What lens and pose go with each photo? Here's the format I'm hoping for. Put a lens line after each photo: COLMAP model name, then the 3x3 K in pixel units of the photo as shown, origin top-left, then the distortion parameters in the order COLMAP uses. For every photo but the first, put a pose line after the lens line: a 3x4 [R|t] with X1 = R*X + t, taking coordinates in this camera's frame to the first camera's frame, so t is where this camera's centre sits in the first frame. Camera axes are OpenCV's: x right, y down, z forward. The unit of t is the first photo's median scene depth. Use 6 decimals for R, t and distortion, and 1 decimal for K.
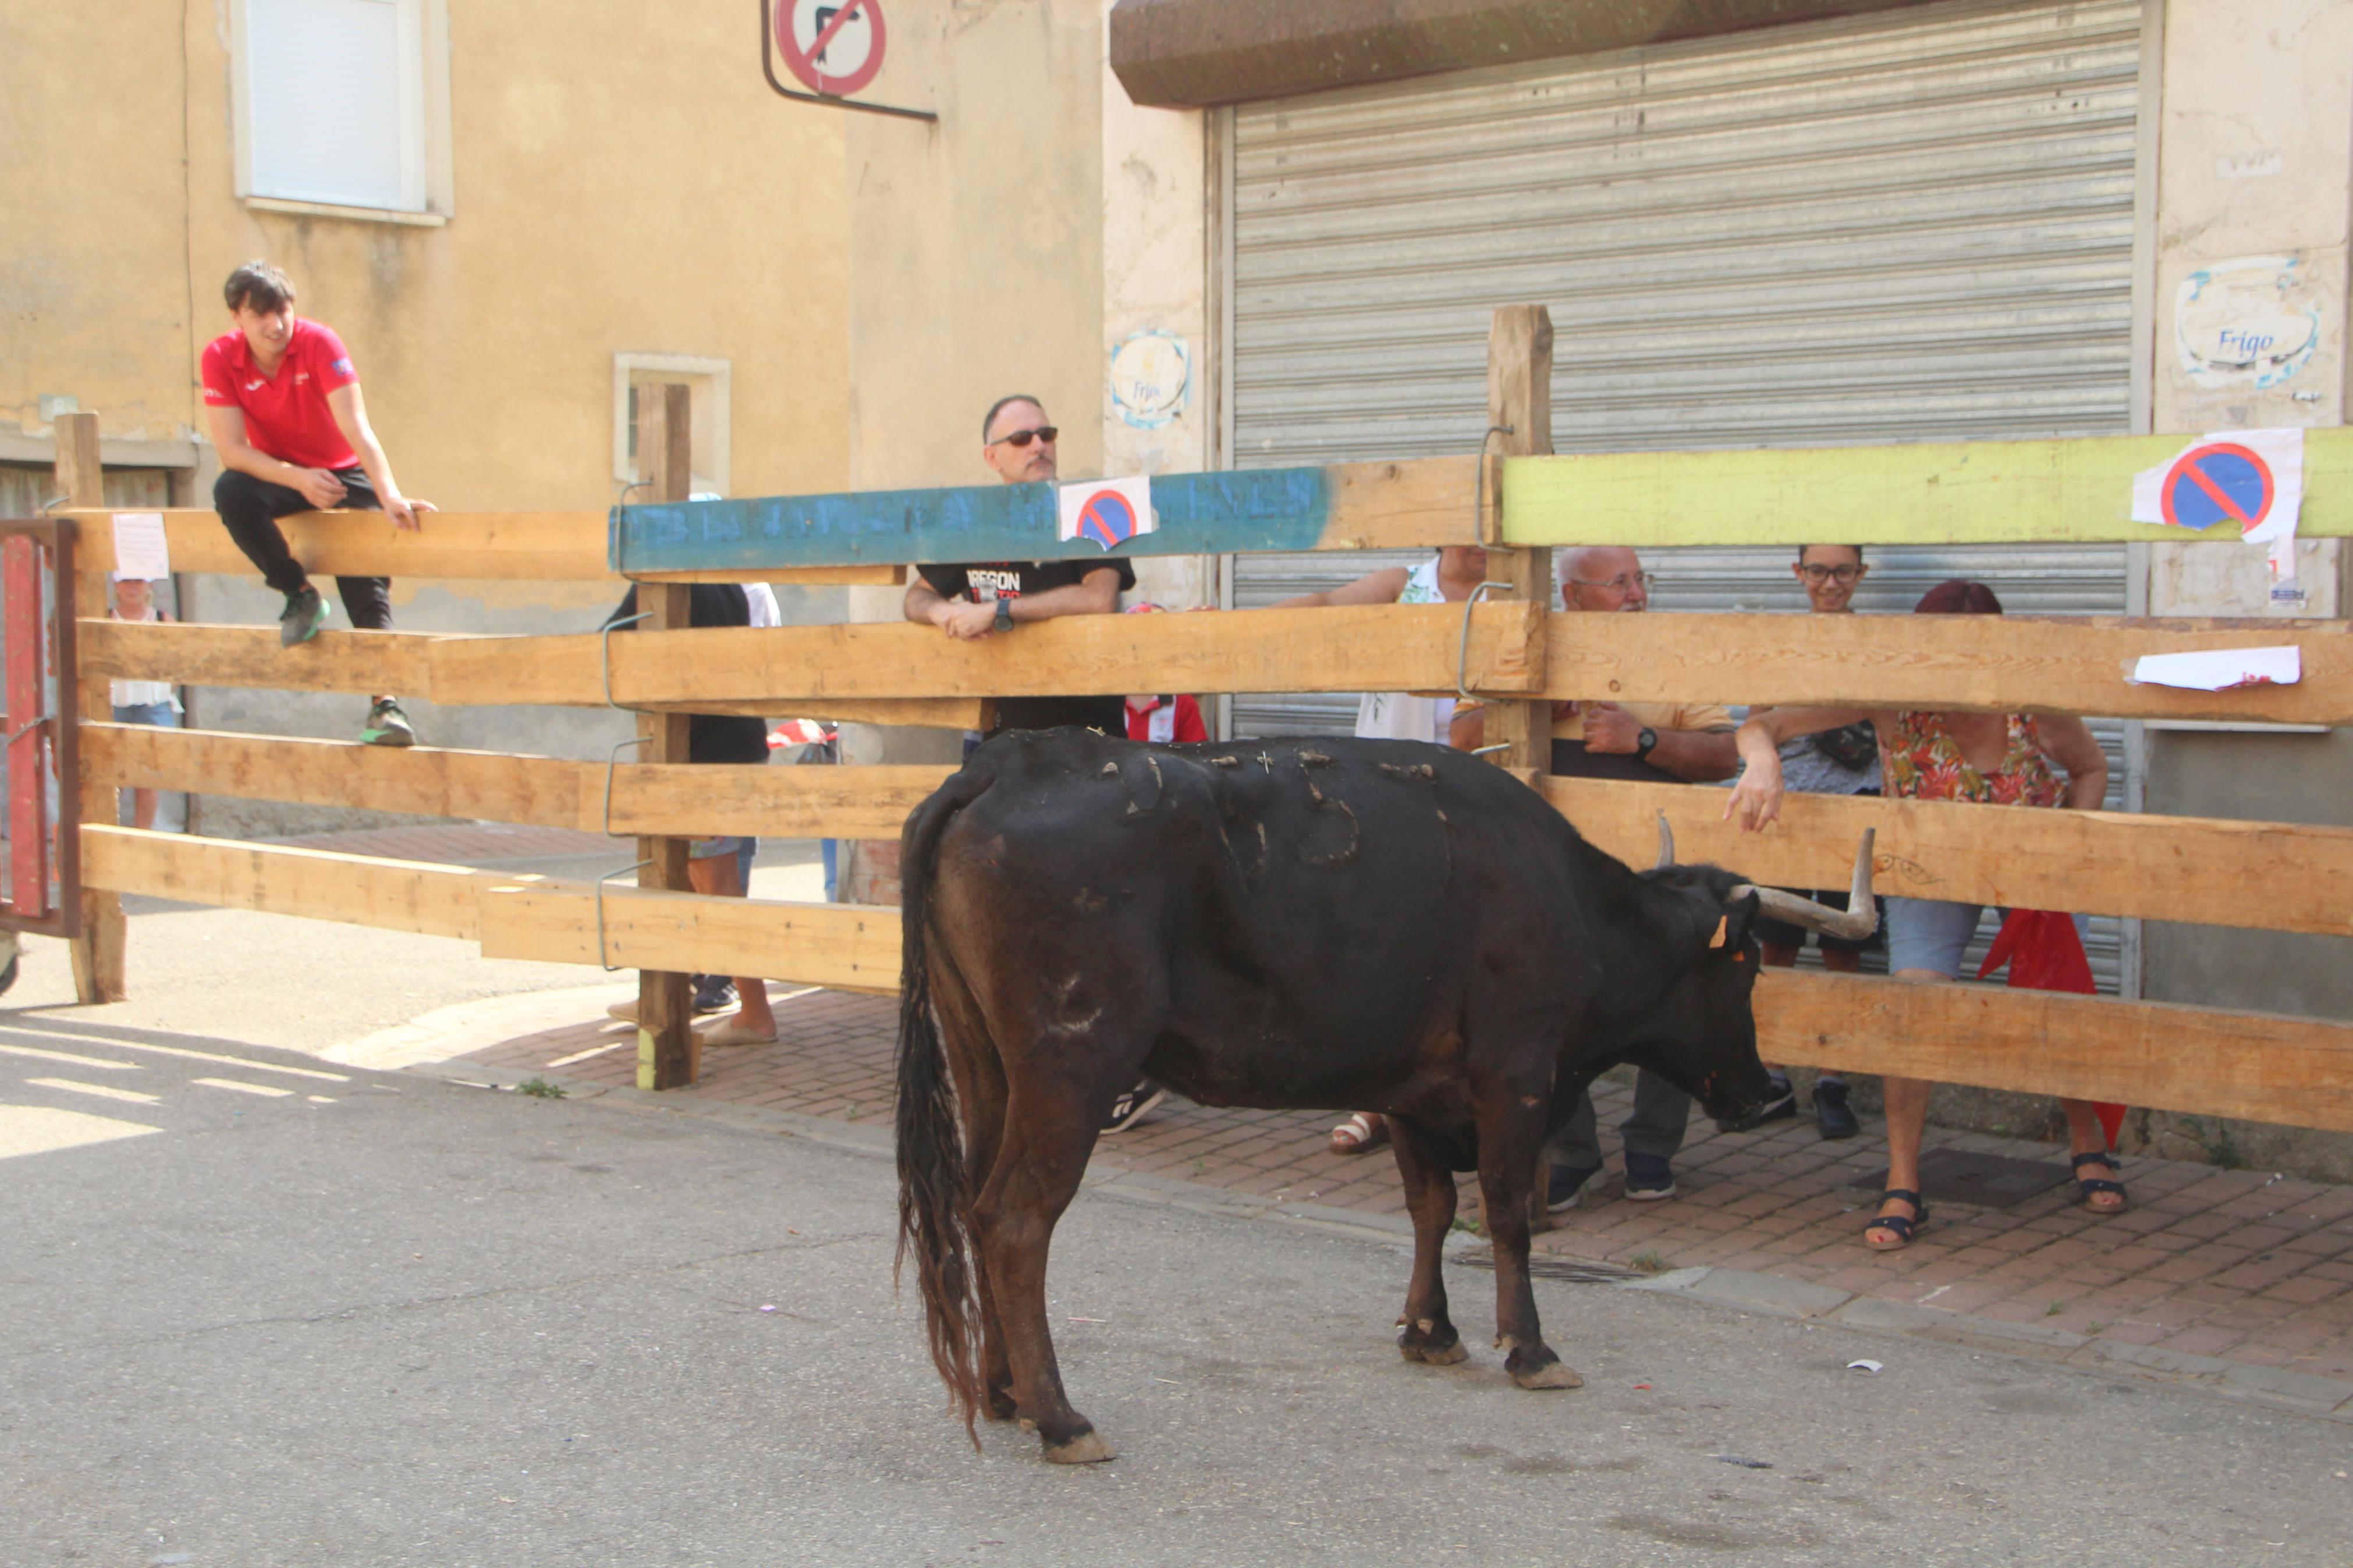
lens RADIAL K [[3385.4, 0, 1192.8], [0, 3385.4, 797.5], [0, 0, 1]] dist [0.069852, 0.605669]
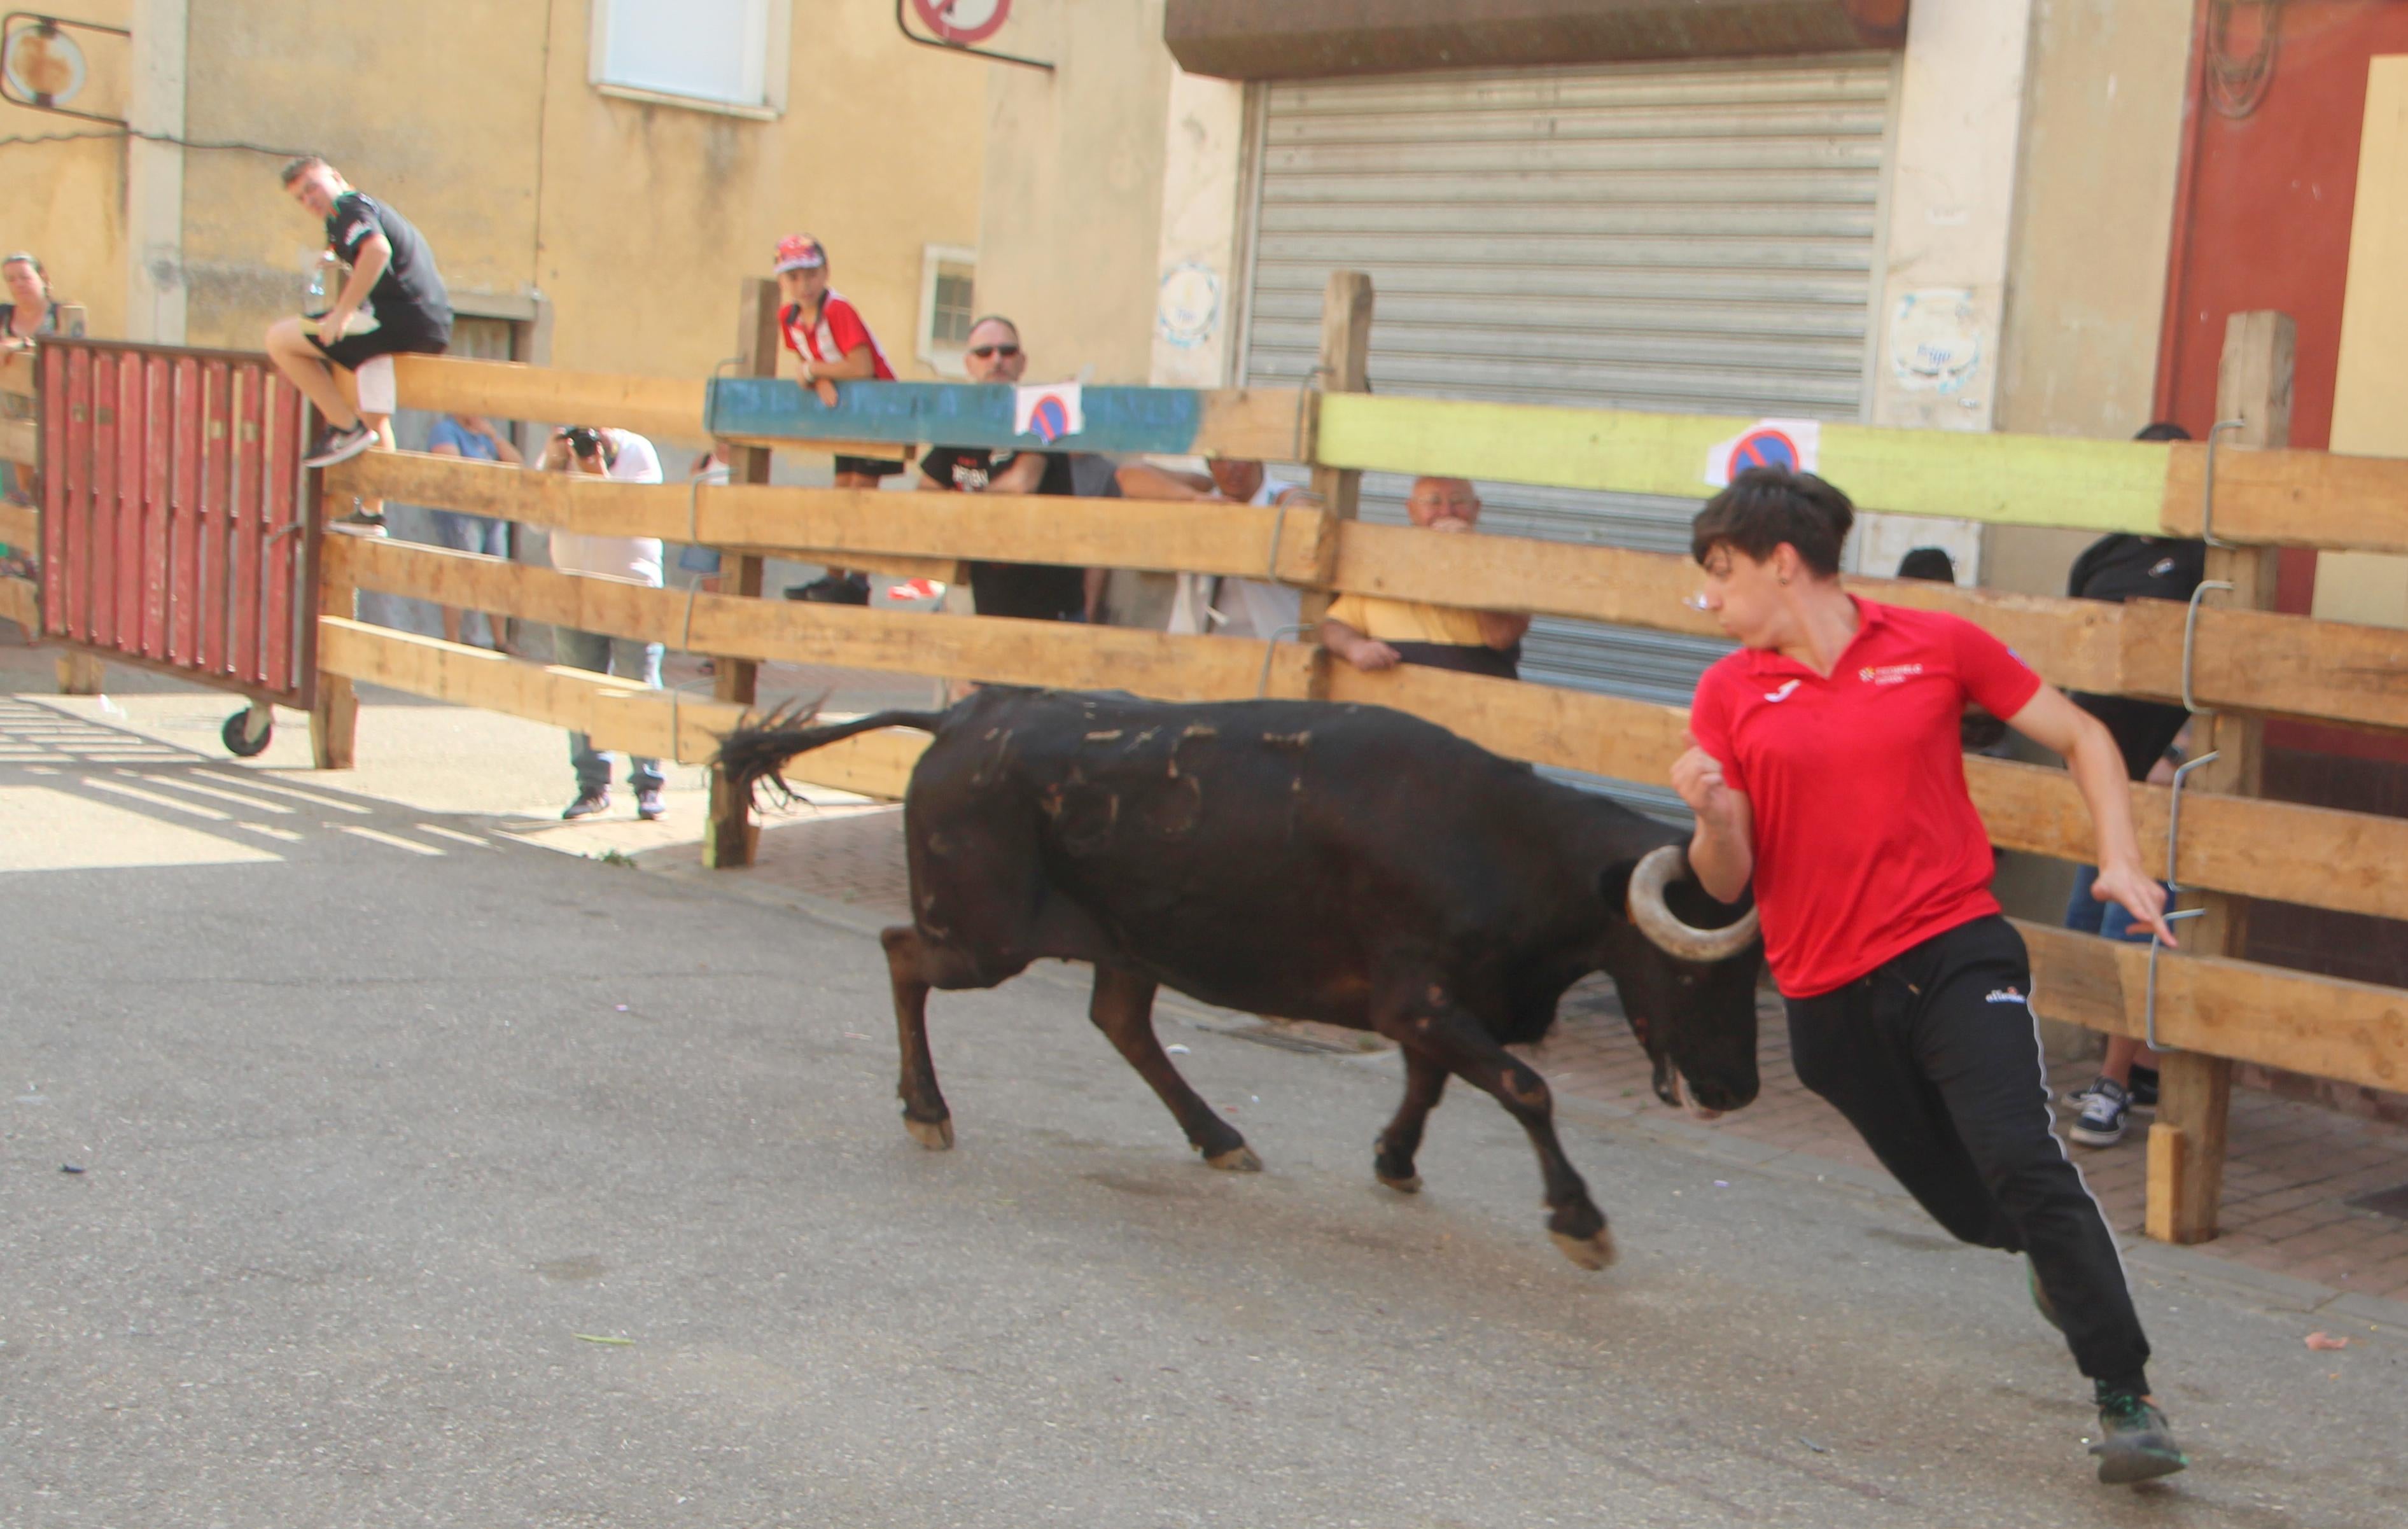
lens RADIAL K [[3309.6, 0, 1763.4], [0, 3309.6, 963.1], [0, 0, 1]] dist [-0.123370, 0.202838]
pose [[0.996171, 0.083199, 0.026841, 0.197992], [-0.084916, 0.993864, 0.070884, 0.006257], [-0.020779, -0.072892, 0.997123, -0.178700]]
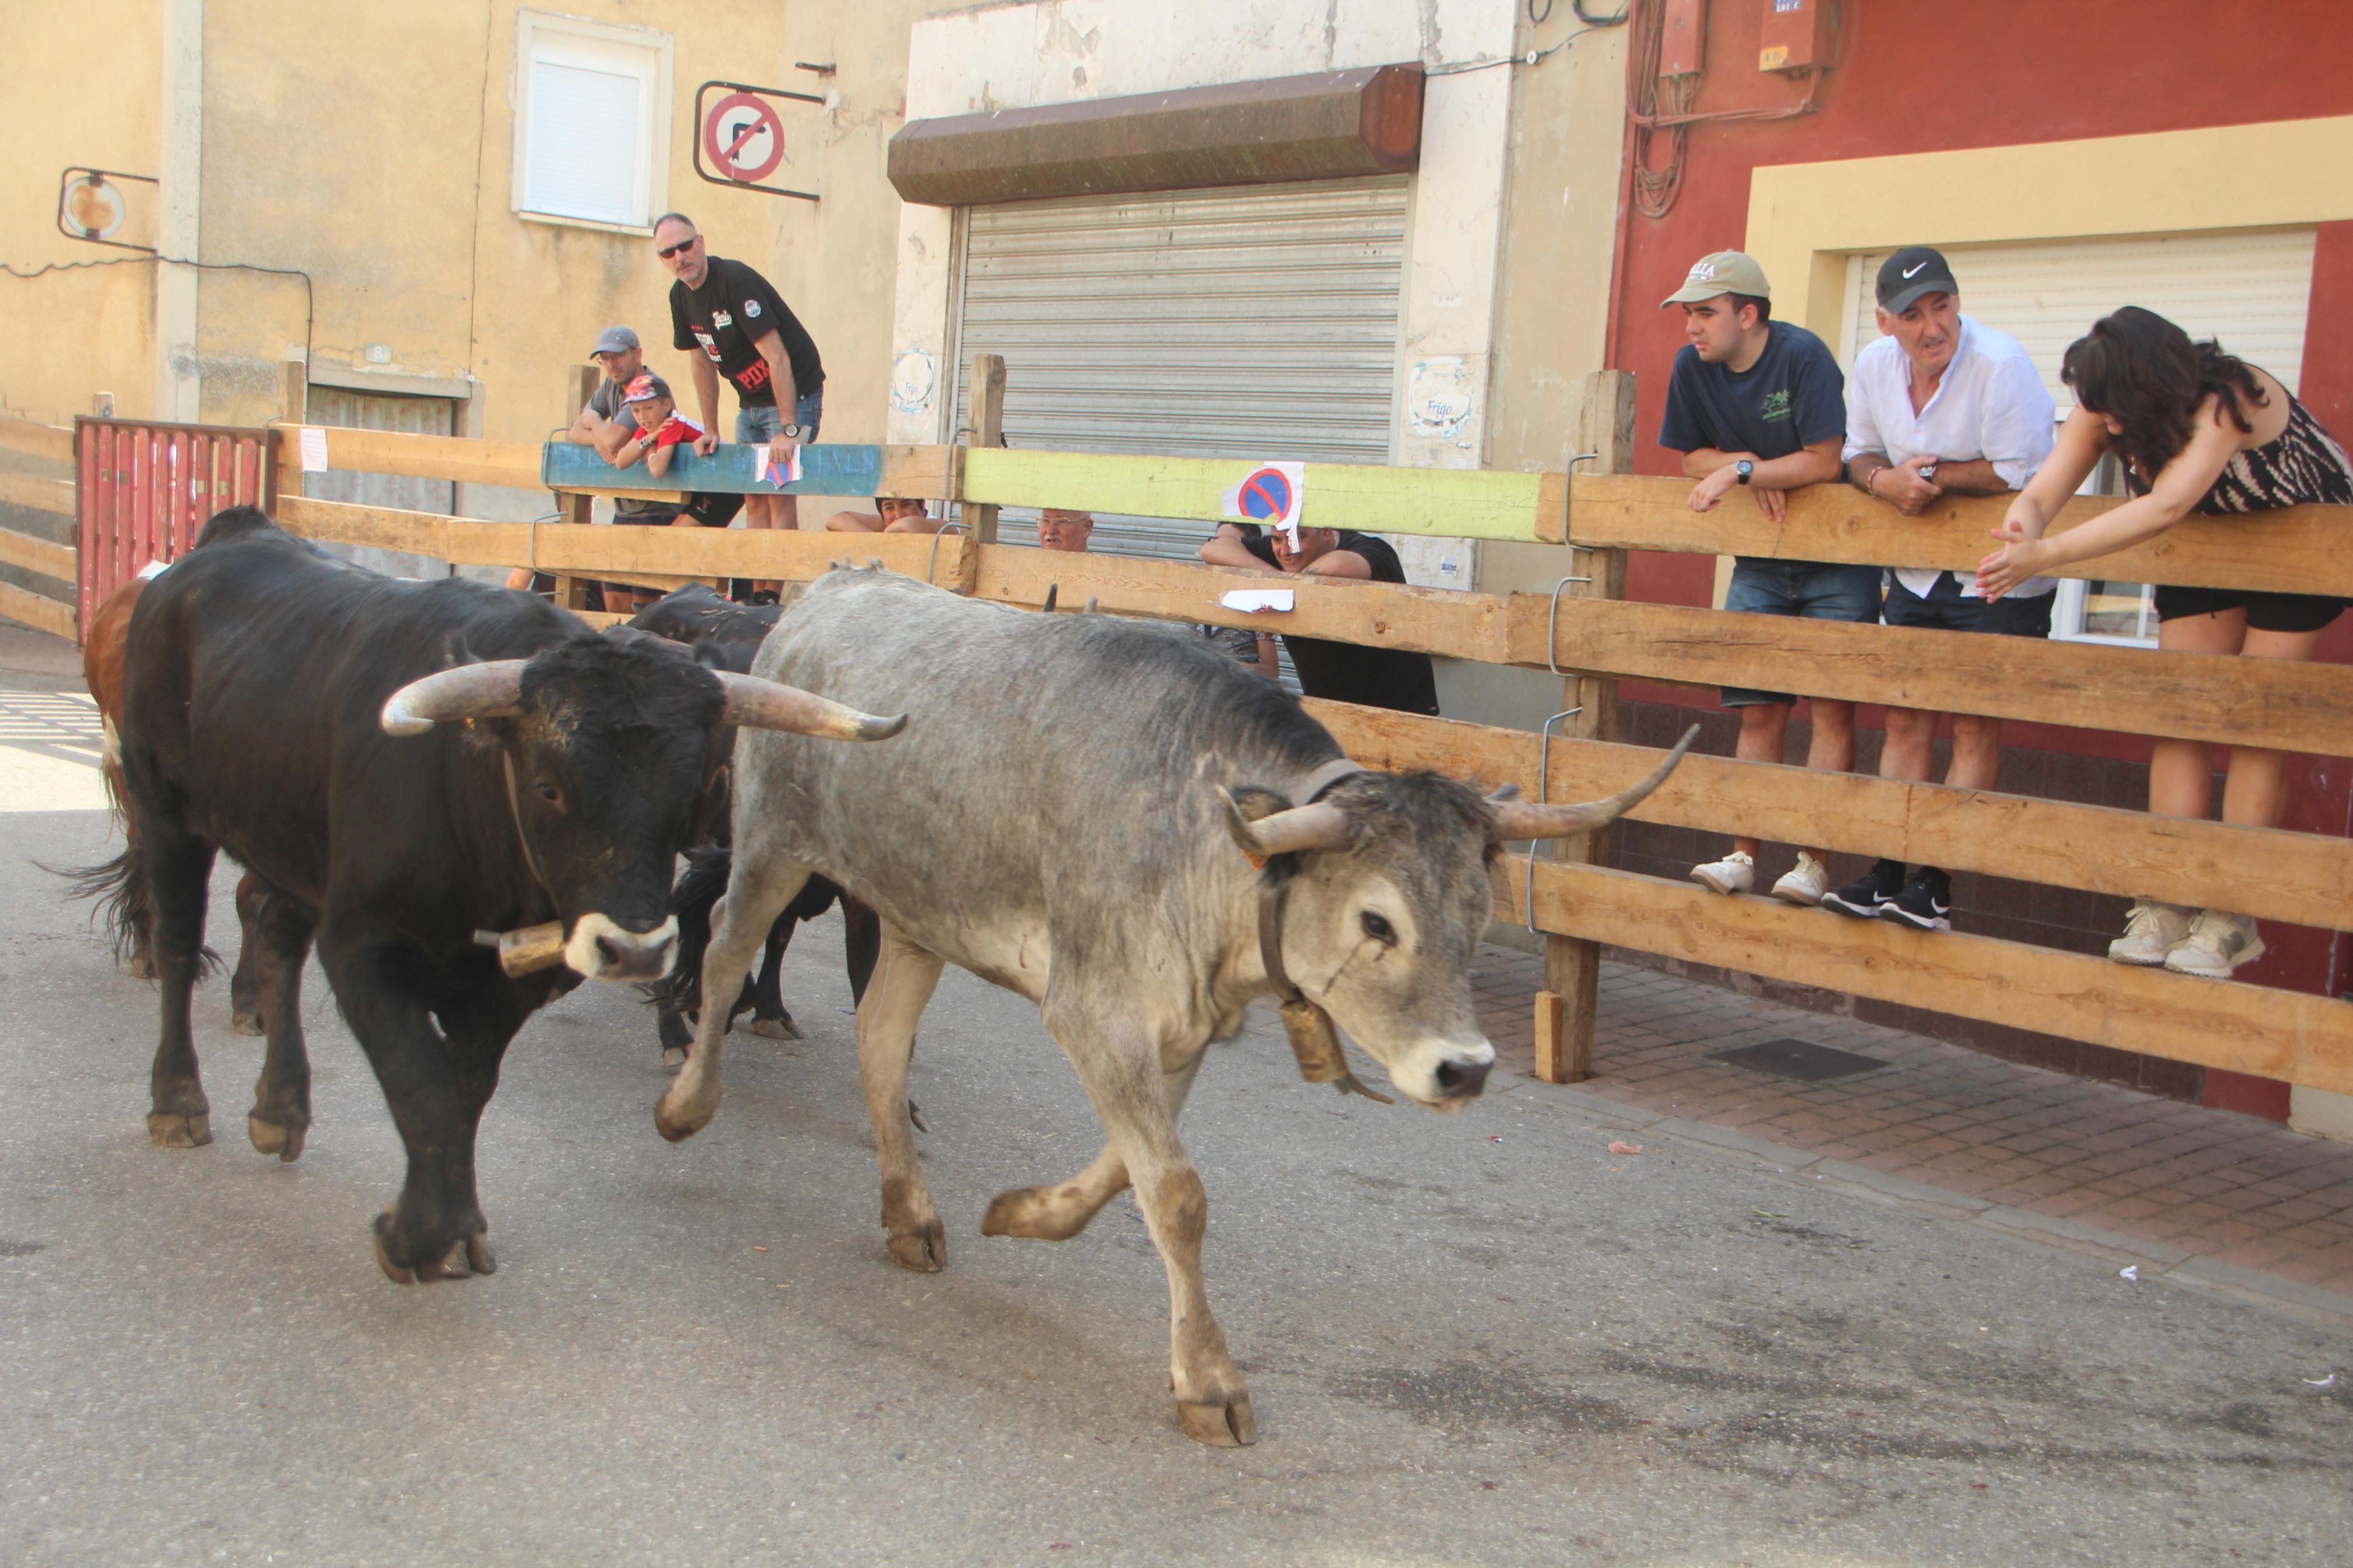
lens RADIAL K [[2804.9, 0, 1248.3], [0, 2804.9, 822.7], [0, 0, 1]] dist [-0.037421, 0.264638]
pose [[0.992674, 0.078633, -0.091736, 0.303307], [-0.074854, 0.996226, 0.043932, 0.008346], [0.094845, -0.036743, 0.994814, -0.276365]]
